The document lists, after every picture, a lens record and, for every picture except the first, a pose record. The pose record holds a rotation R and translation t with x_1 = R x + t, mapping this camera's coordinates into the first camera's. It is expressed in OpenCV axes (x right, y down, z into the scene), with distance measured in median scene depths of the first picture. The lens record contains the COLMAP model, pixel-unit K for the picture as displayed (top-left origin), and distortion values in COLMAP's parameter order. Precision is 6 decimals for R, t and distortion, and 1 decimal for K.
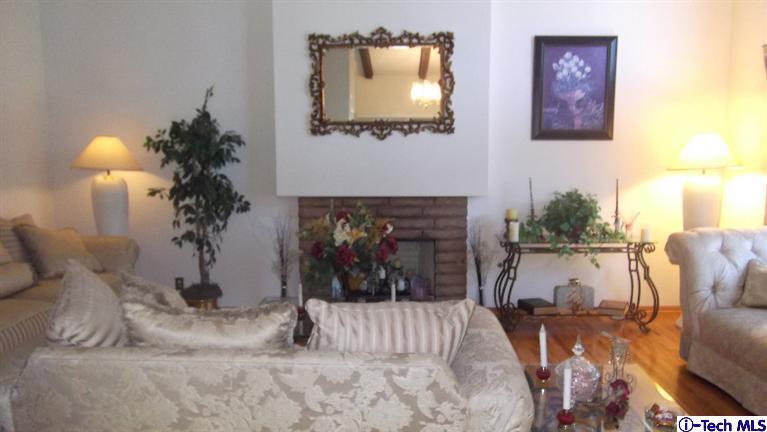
lens RADIAL K [[592.6, 0, 383.7], [0, 592.6, 217.3], [0, 0, 1]] dist [-0.056094, -0.002159]
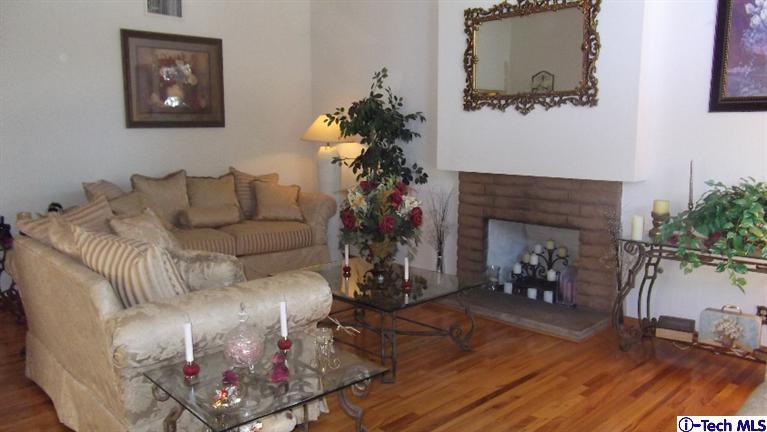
lens RADIAL K [[616.2, 0, 383.0], [0, 616.2, 216.2], [0, 0, 1]] dist [-0.039992, 0.024685]
pose [[0.700303, 0.102013, -0.706519, 0.540935], [-0.081237, 0.994695, 0.063100, -0.014647], [0.709208, 0.013206, 0.704876, 0.164096]]
